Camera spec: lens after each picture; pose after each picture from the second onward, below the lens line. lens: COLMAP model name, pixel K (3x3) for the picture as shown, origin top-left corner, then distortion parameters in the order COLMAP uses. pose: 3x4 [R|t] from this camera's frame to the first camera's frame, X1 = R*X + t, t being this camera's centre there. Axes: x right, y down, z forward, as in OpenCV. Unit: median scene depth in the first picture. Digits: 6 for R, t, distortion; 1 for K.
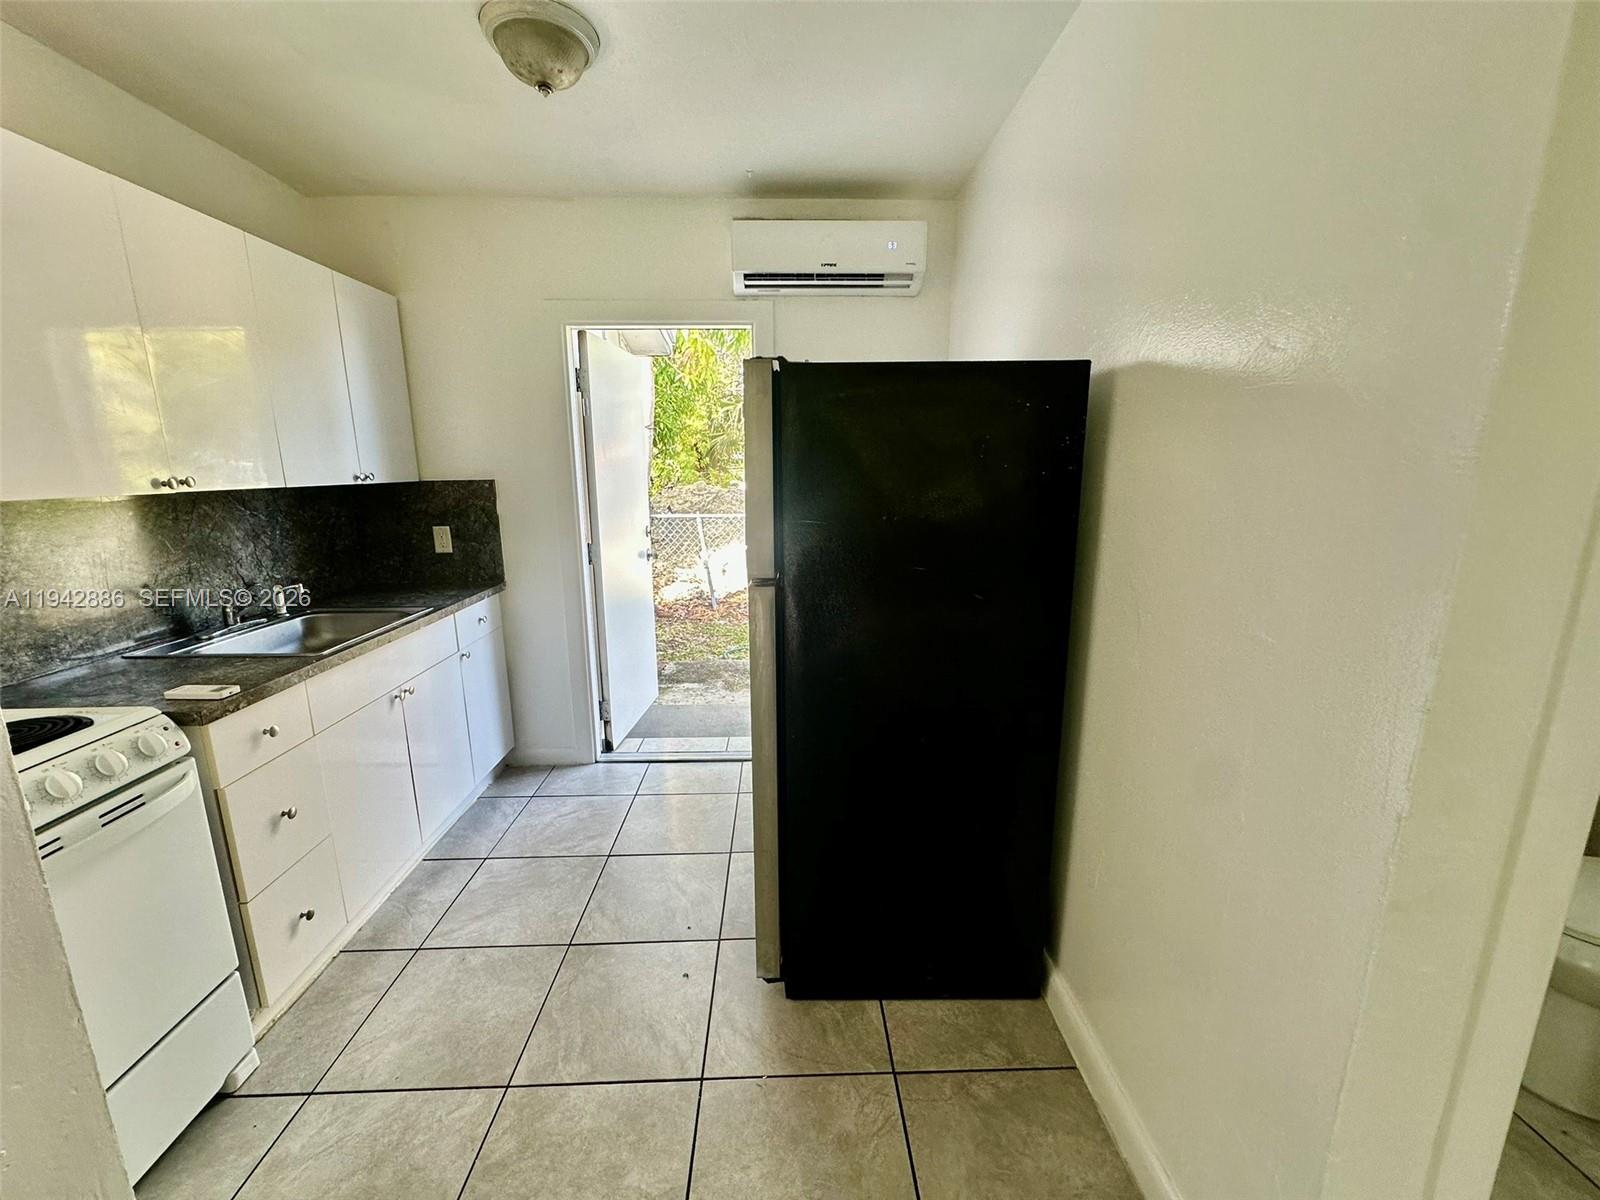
lens RADIAL K [[639.6, 0, 797.9], [0, 639.6, 598.5], [0, 0, 1]] dist [-0.004659, 0.000621]
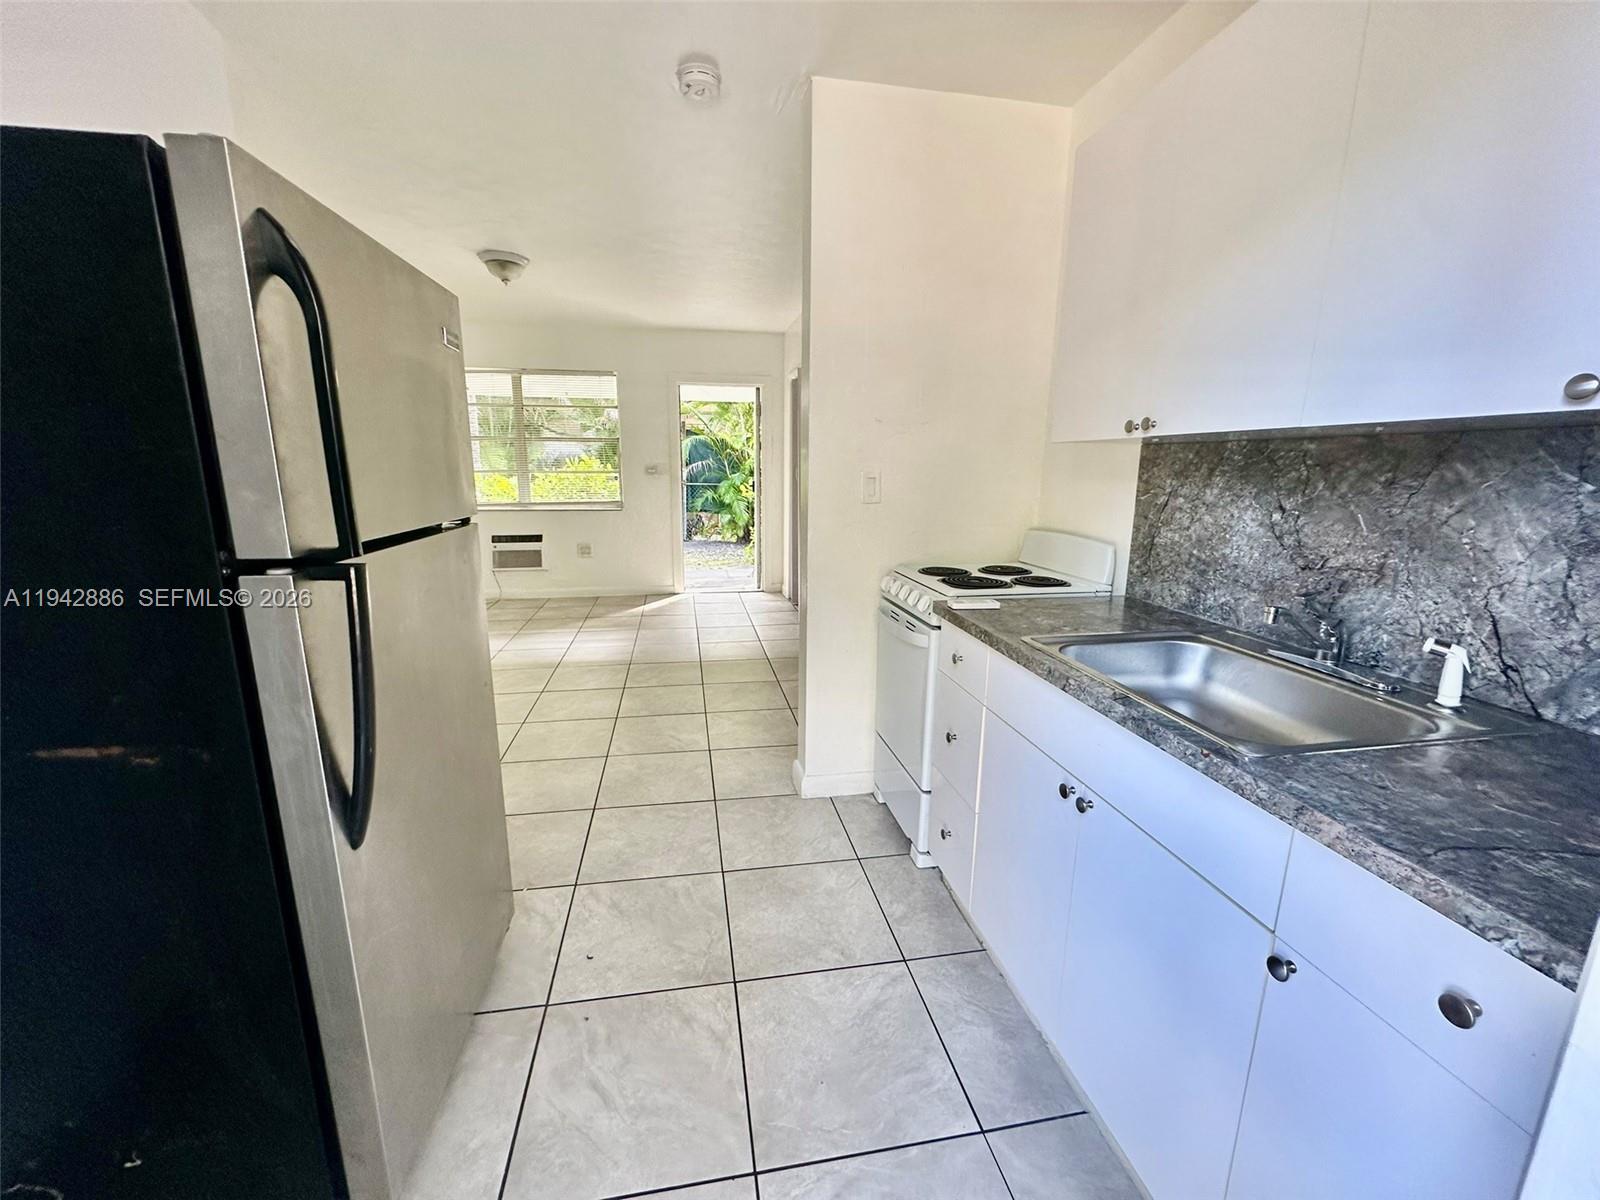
lens RADIAL K [[639.6, 0, 797.9], [0, 639.6, 598.5], [0, 0, 1]] dist [-0.004659, 0.000621]
pose [[-0.988517, 0.027044, -0.148673, -0.249977], [-0.034806, 0.916653, 0.398165, -0.194936], [0.147050, 0.398768, -0.905185, 1.195319]]
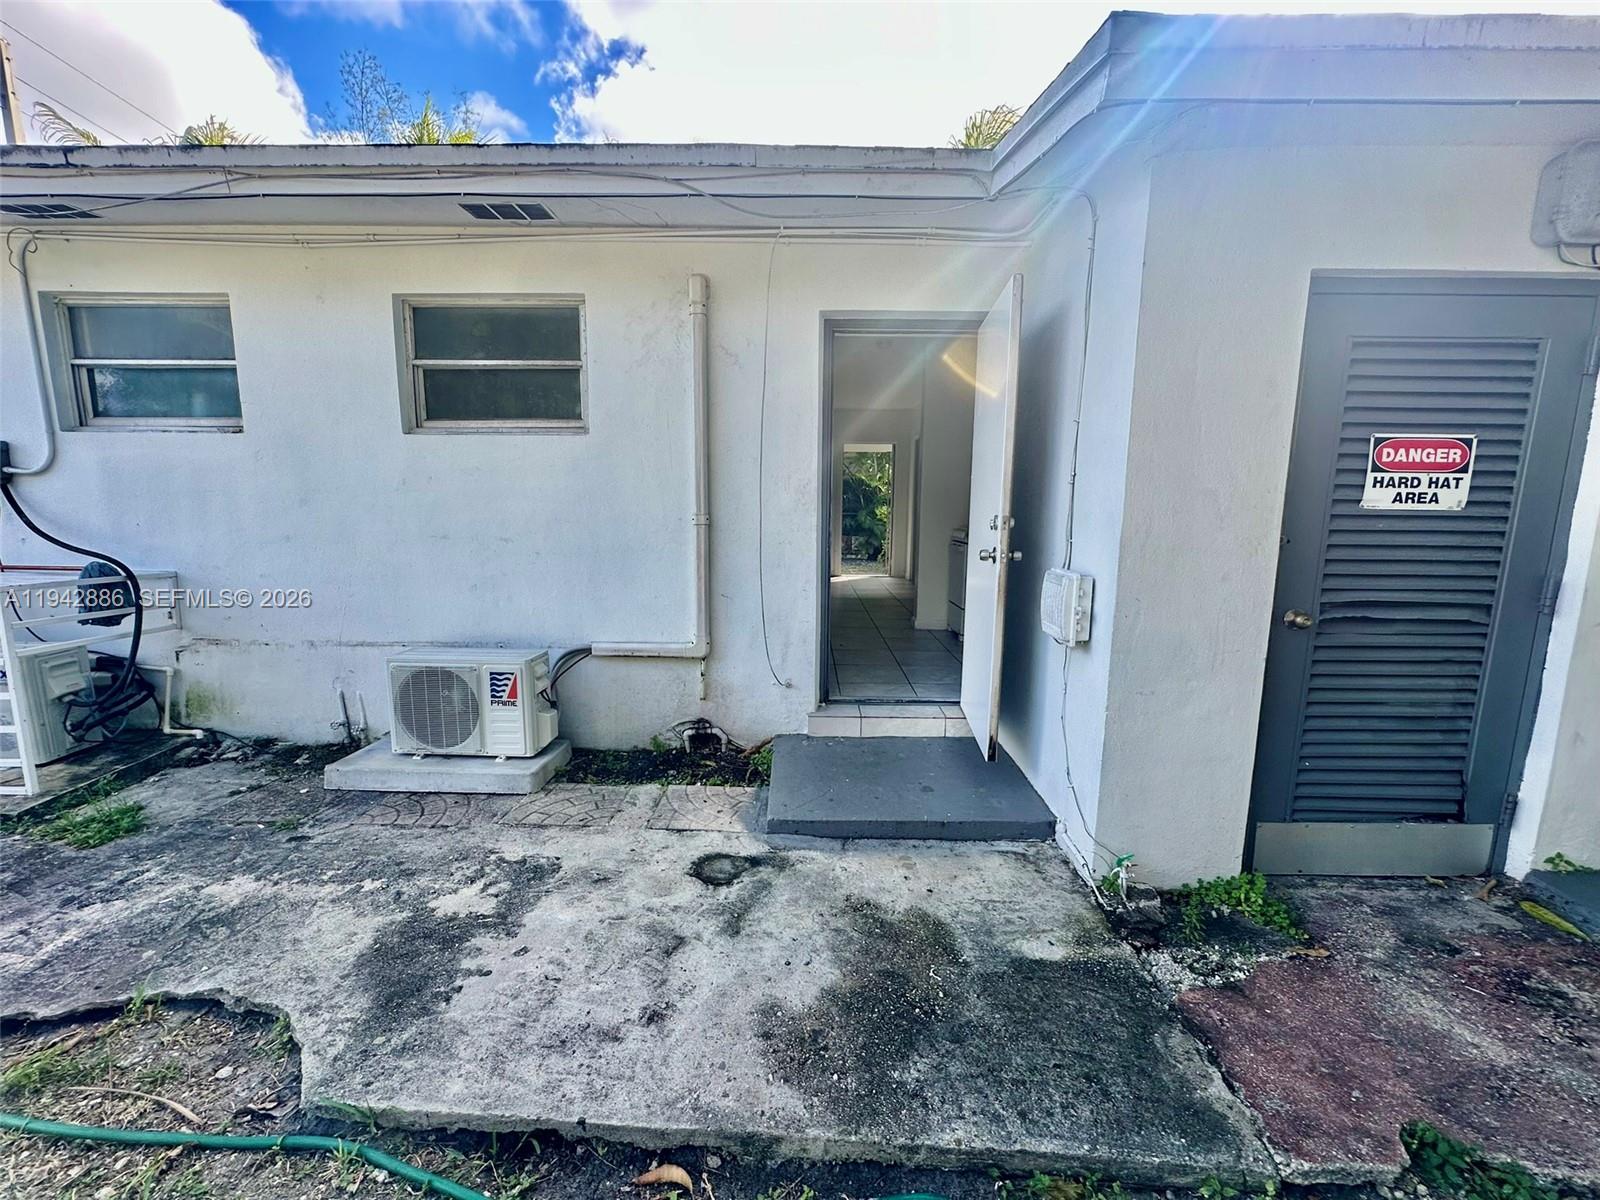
lens RADIAL K [[639.6, 0, 797.9], [0, 639.6, 598.5], [0, 0, 1]] dist [-0.004659, 0.000621]
pose [[-0.999375, -0.009509, 0.034058, -0.054607], [0.002852, 0.938354, 0.345663, -0.409757], [-0.035246, 0.345544, -0.937740, 2.547874]]
